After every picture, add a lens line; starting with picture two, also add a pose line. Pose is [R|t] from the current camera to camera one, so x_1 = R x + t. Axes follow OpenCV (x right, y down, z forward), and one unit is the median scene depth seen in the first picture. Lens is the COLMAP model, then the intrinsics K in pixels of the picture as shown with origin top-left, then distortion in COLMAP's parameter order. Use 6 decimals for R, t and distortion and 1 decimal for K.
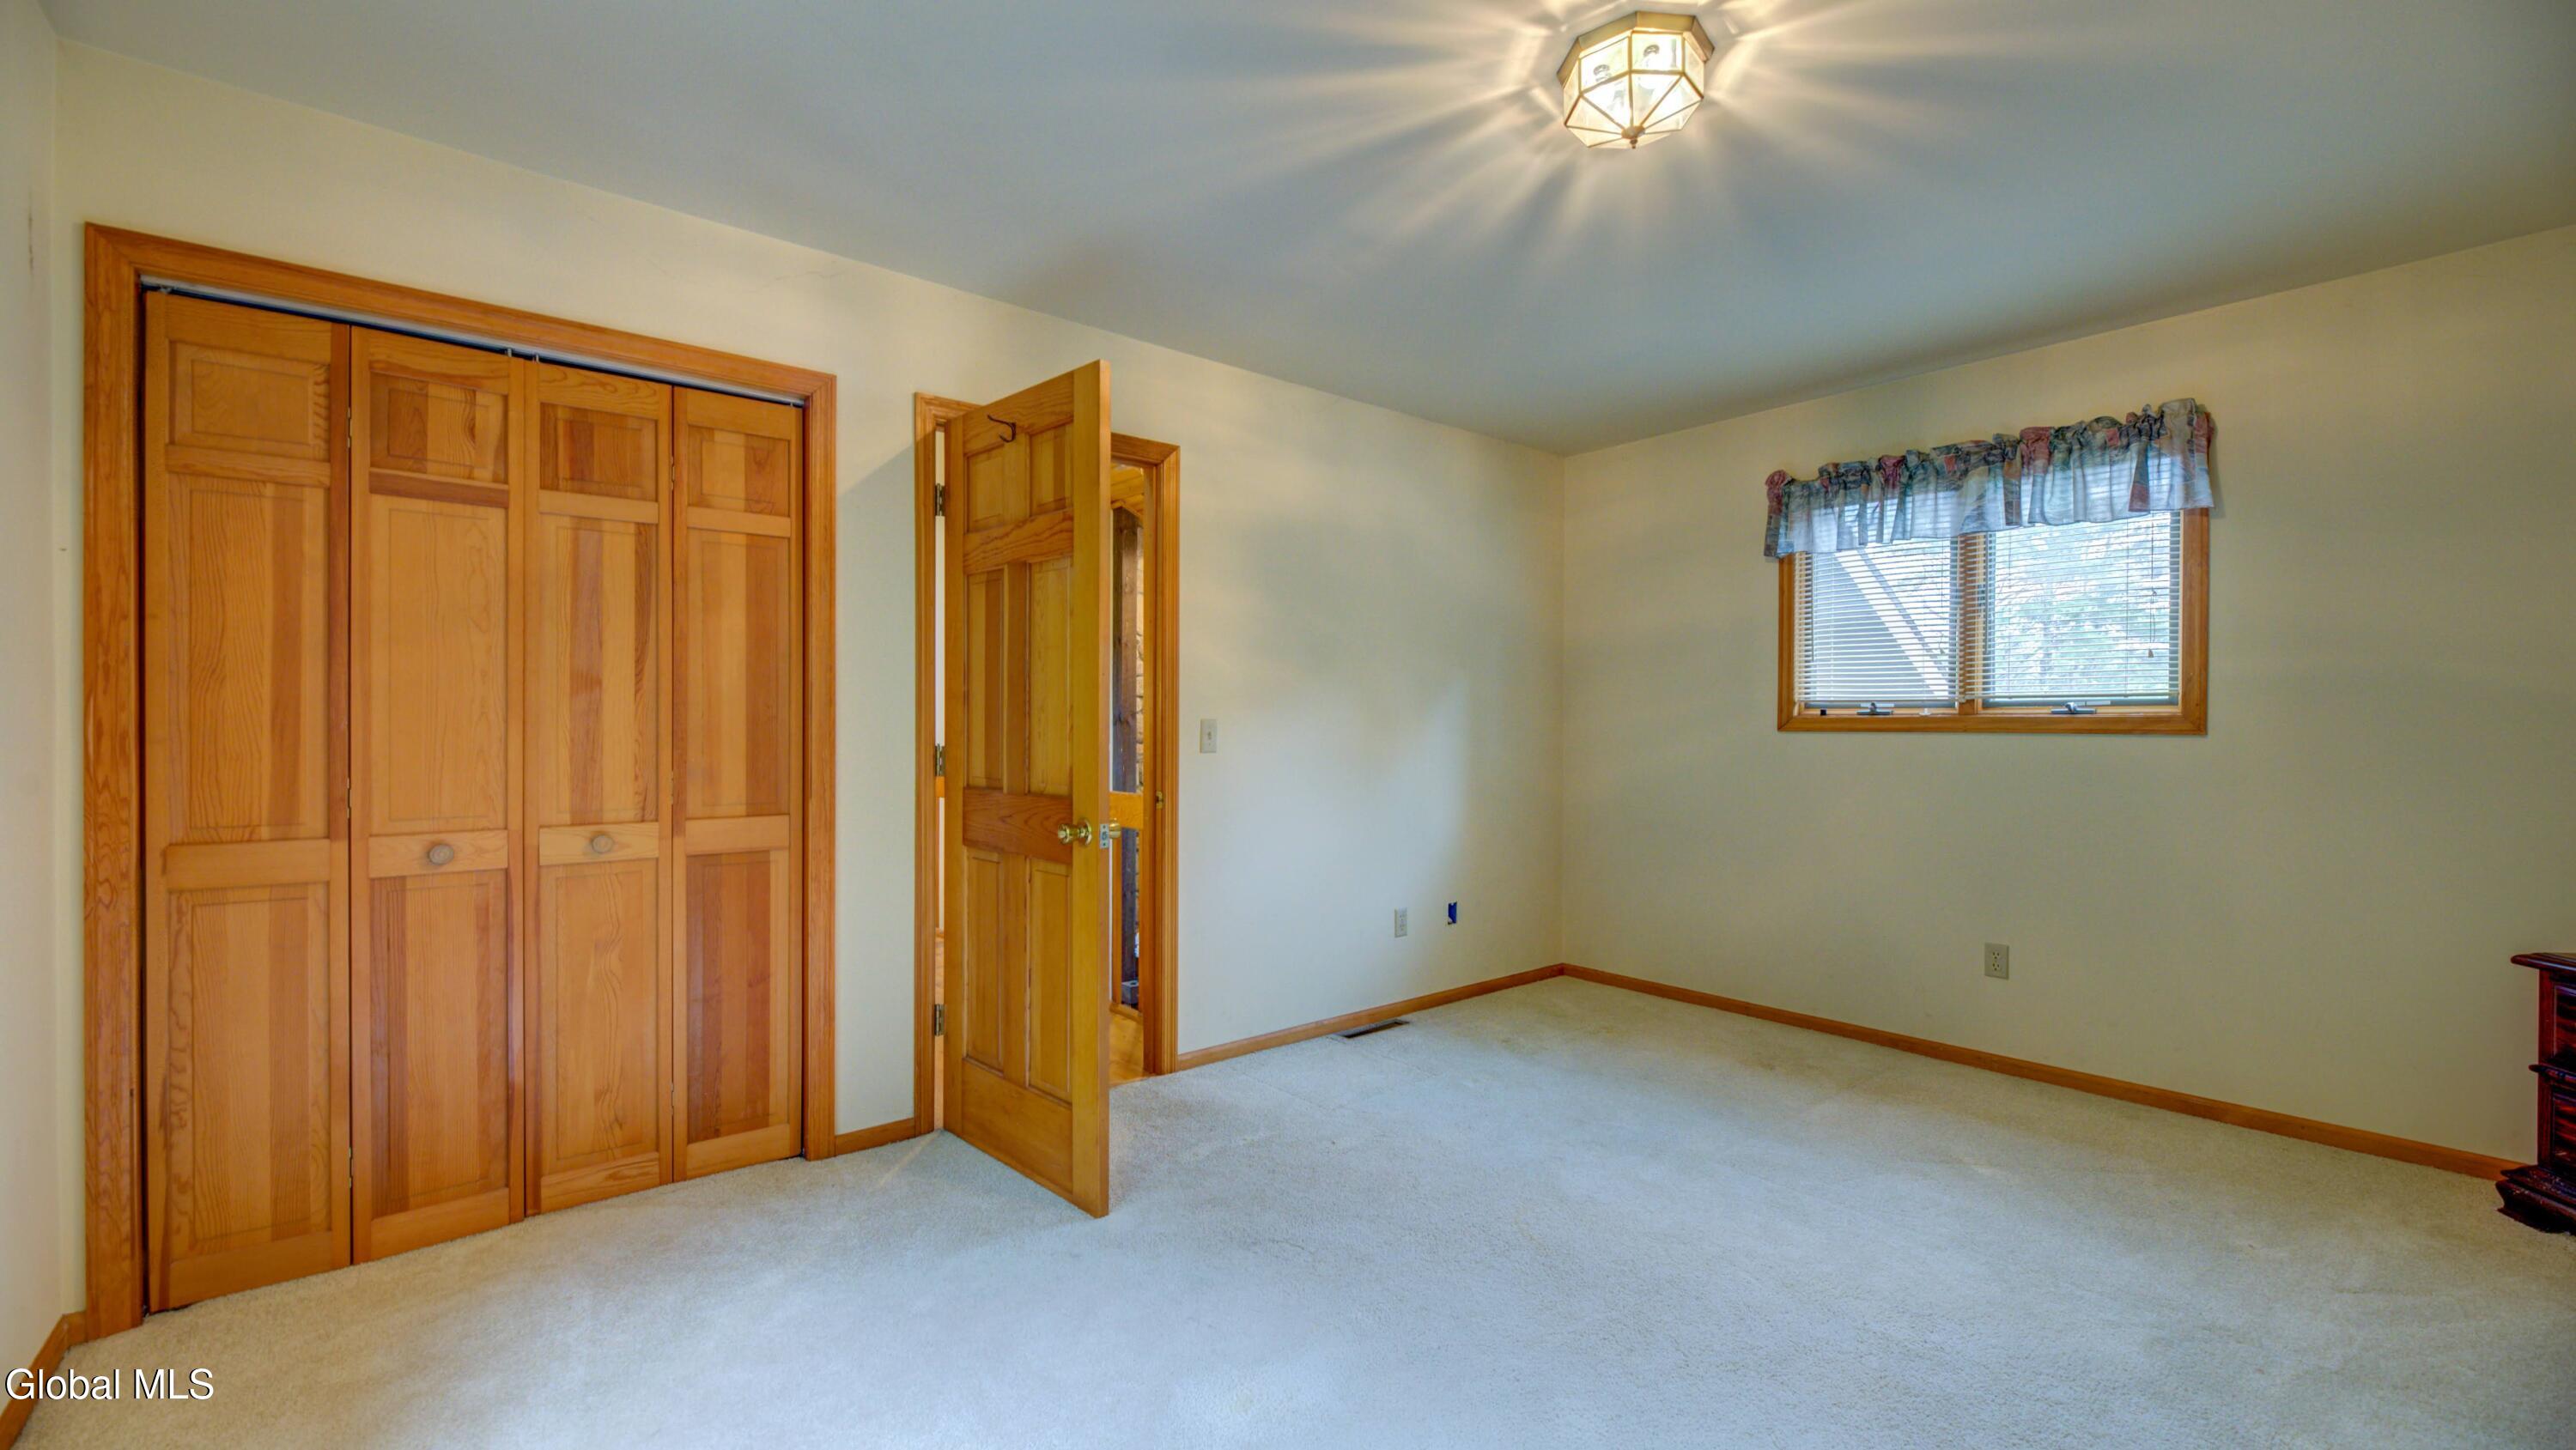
lens RADIAL K [[1067.5, 0, 1289.7], [0, 1067.5, 705.3], [0, 0, 1]] dist [-0.001862, -0.000037]
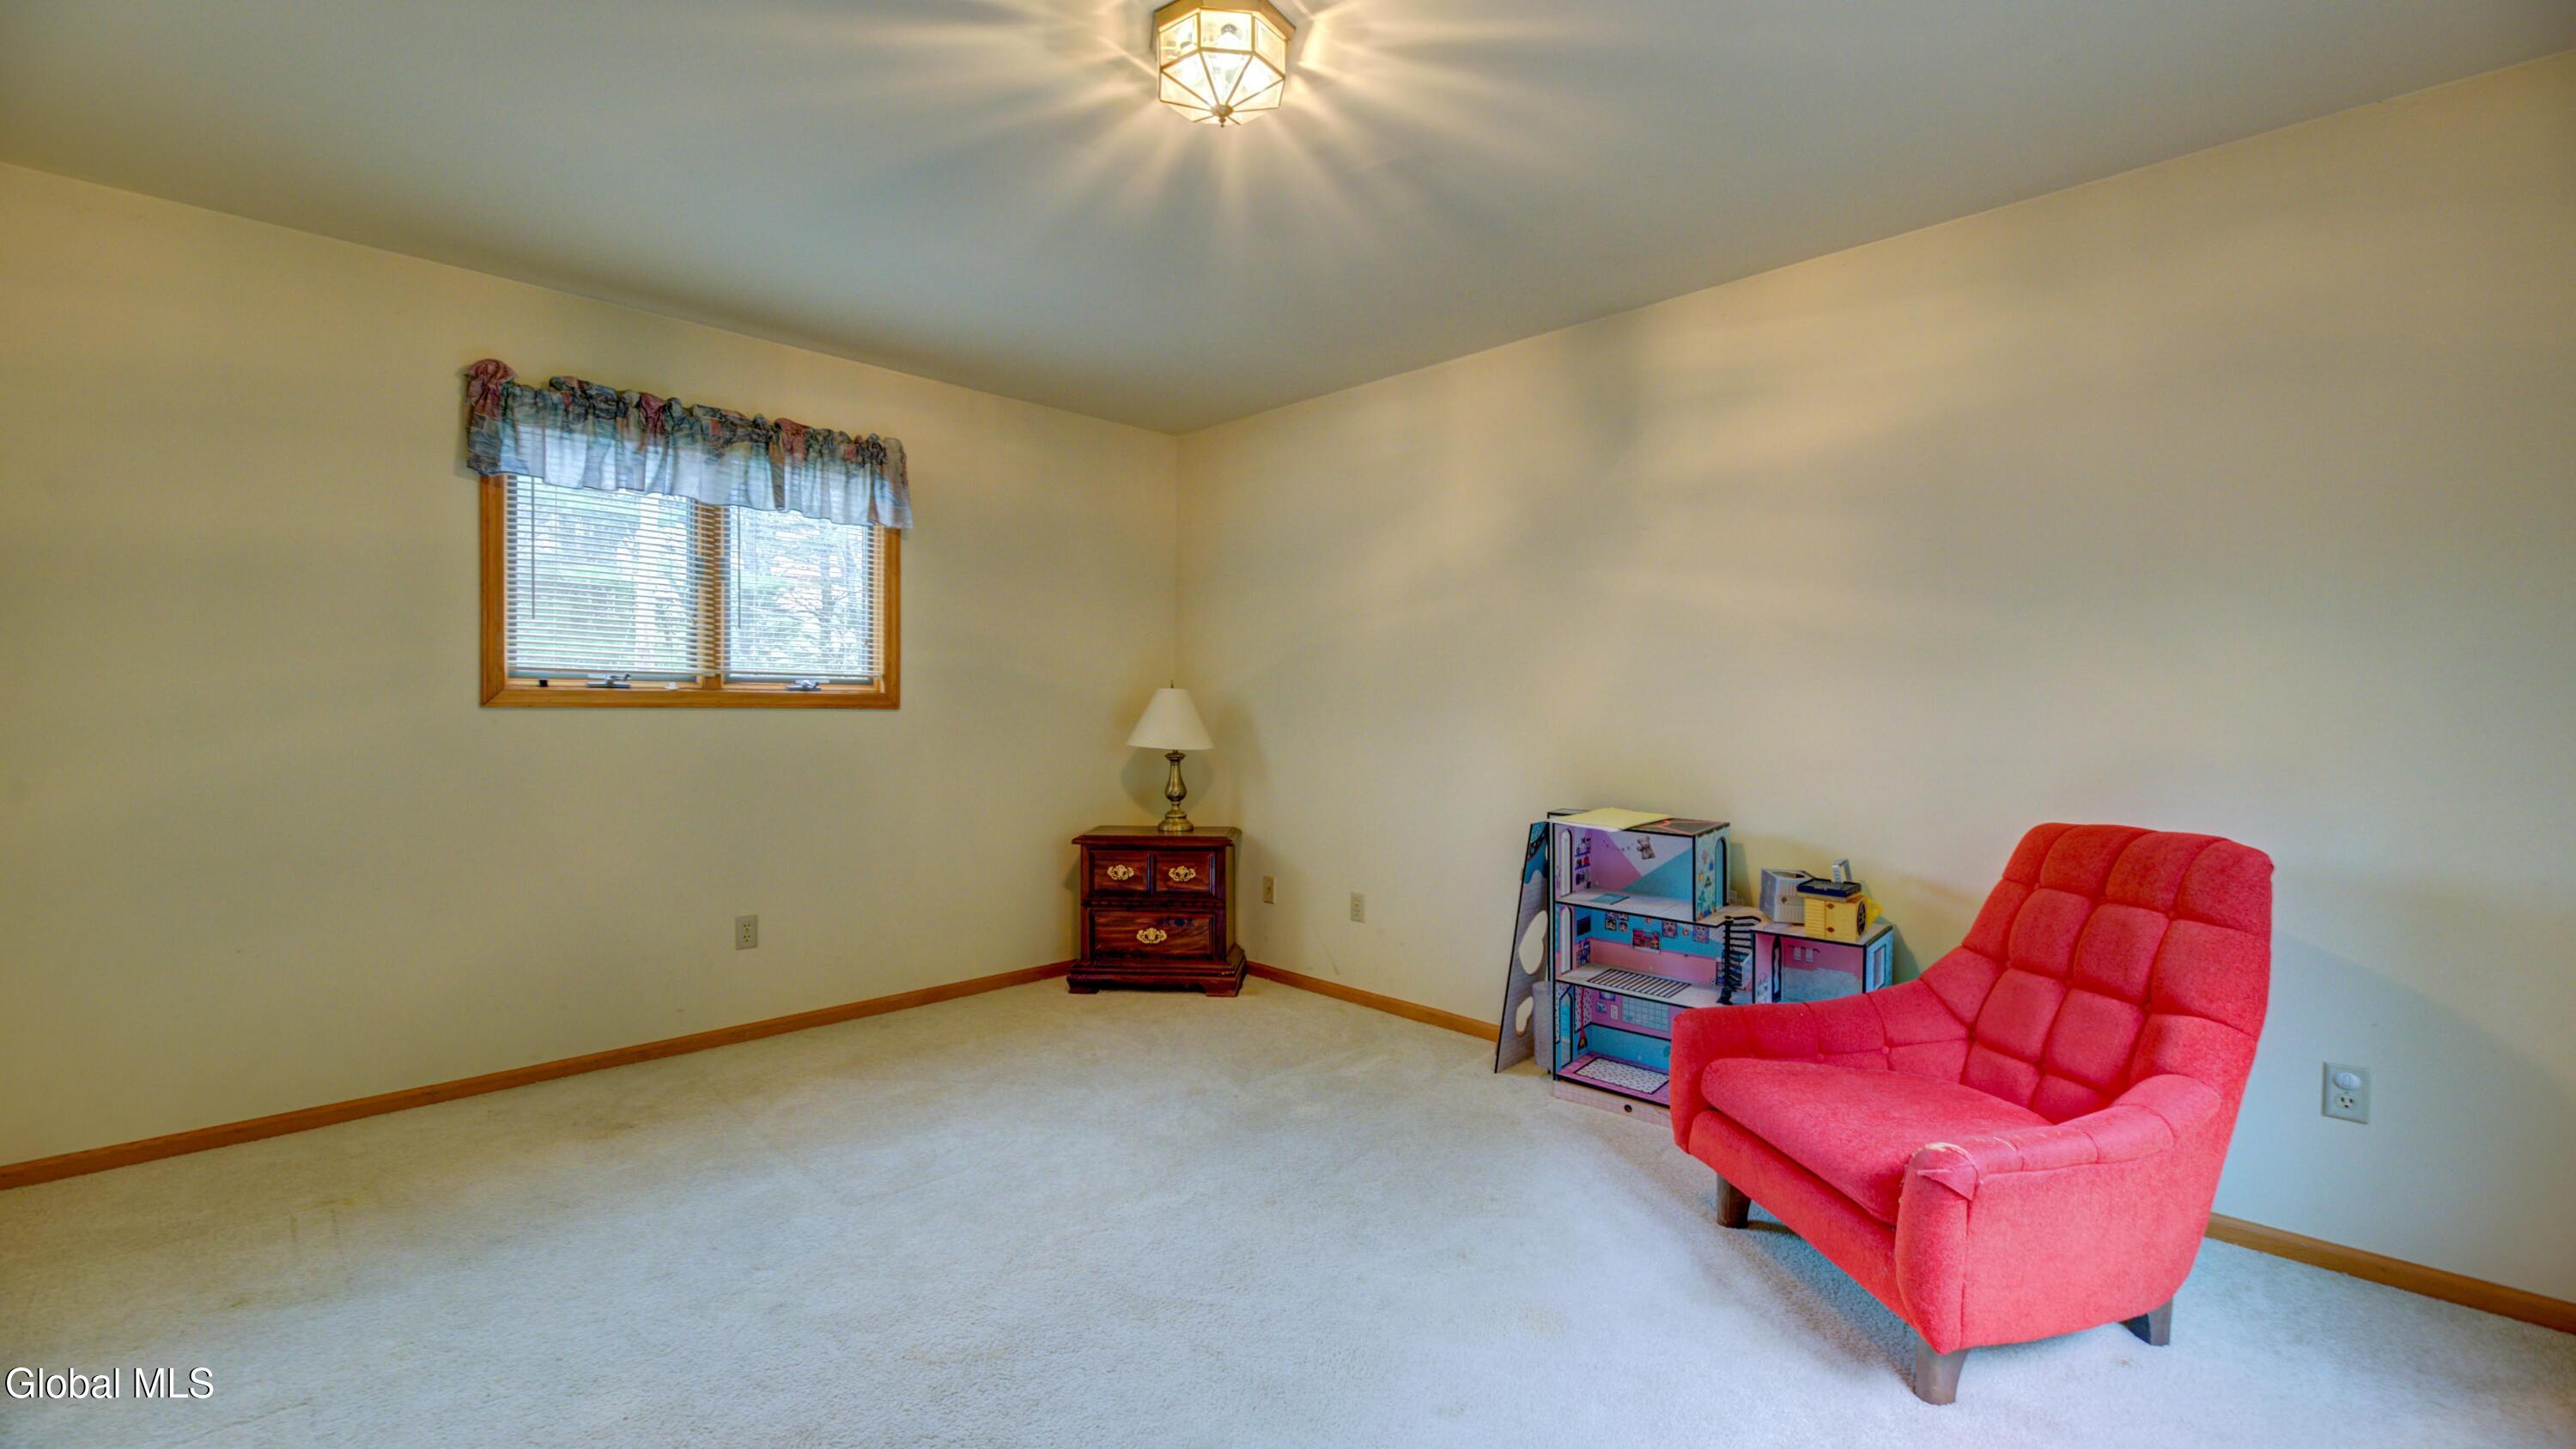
lens RADIAL K [[1054.4, 0, 1269.4], [0, 1054.4, 706.2], [0, 0, 1]] dist [0.001604, 0.000133]
pose [[-0.091523, -0.003280, 0.995798, -0.351260], [-0.023678, 0.999719, 0.001116, 0.010381], [-0.995521, -0.023476, -0.091575, 0.550143]]
